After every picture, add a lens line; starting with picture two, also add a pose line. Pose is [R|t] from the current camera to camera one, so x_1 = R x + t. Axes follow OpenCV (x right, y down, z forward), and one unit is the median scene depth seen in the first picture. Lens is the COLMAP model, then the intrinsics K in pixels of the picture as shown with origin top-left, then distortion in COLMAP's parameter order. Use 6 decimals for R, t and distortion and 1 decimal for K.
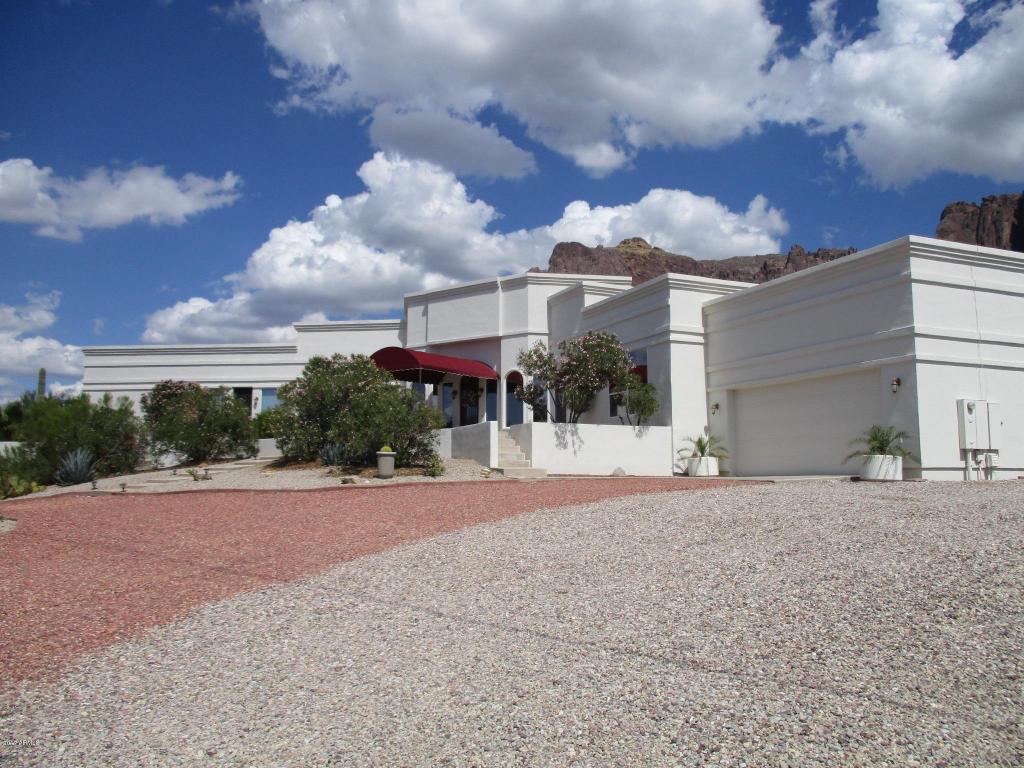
lens RADIAL K [[781.1, 0, 512.0], [0, 781.1, 384.0], [0, 0, 1]] dist [-0.000251, -0.000056]
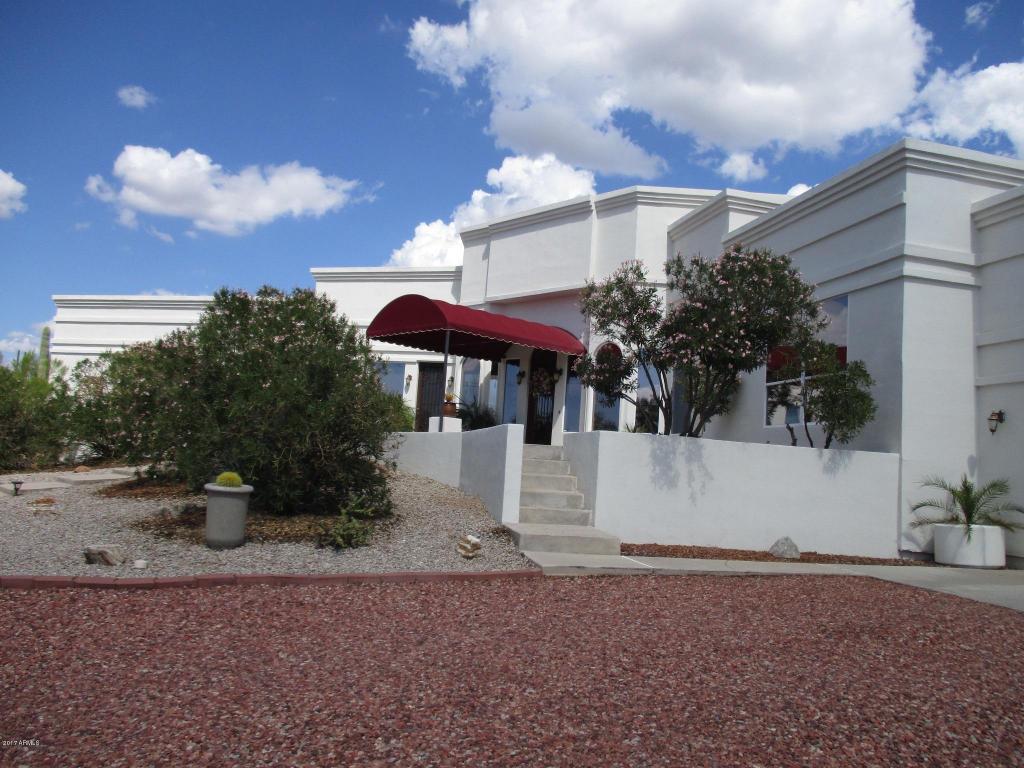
lens RADIAL K [[712.3, 0, 510.2], [0, 712.3, 369.6], [0, 0, 1]] dist [-0.054544, -0.001219]
pose [[0.982574, 0.047810, -0.179620, 0.043429], [-0.050548, 0.998664, -0.010696, 0.019383], [0.178868, 0.019589, 0.983678, 0.532312]]
